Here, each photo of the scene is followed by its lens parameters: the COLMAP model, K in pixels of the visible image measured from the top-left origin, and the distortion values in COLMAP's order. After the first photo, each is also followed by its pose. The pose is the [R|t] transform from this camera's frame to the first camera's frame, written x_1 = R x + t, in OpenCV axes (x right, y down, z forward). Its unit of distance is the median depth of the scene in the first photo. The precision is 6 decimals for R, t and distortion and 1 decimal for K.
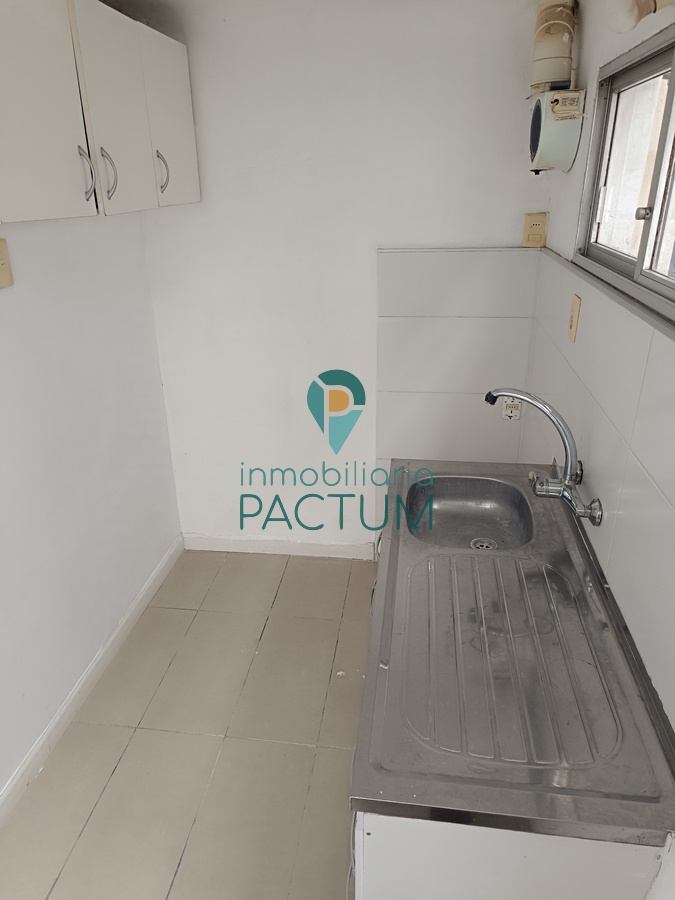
lens RADIAL K [[618.6, 0, 341.3], [0, 618.6, 445.6], [0, 0, 1]] dist [0.026264, -0.033523]
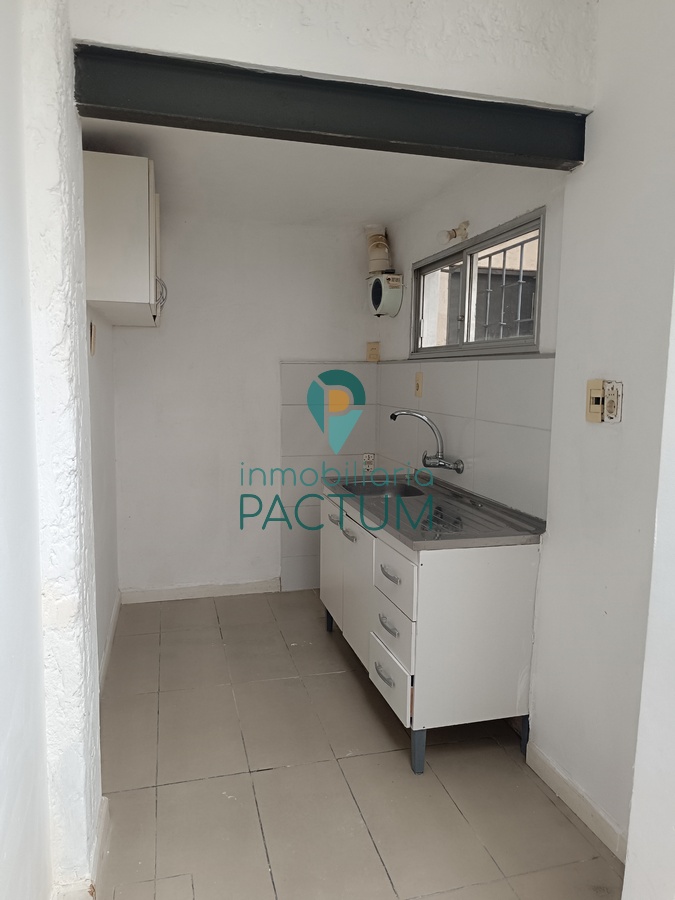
lens RADIAL K [[618.6, 0, 331.6], [0, 618.6, 449.4], [0, 0, 1]] dist [0.026264, -0.033523]
pose [[0.922793, -0.021092, 0.384719, -0.529943], [0.131114, 0.956099, -0.262076, 0.394477], [-0.362302, 0.292284, 0.885046, -0.431311]]
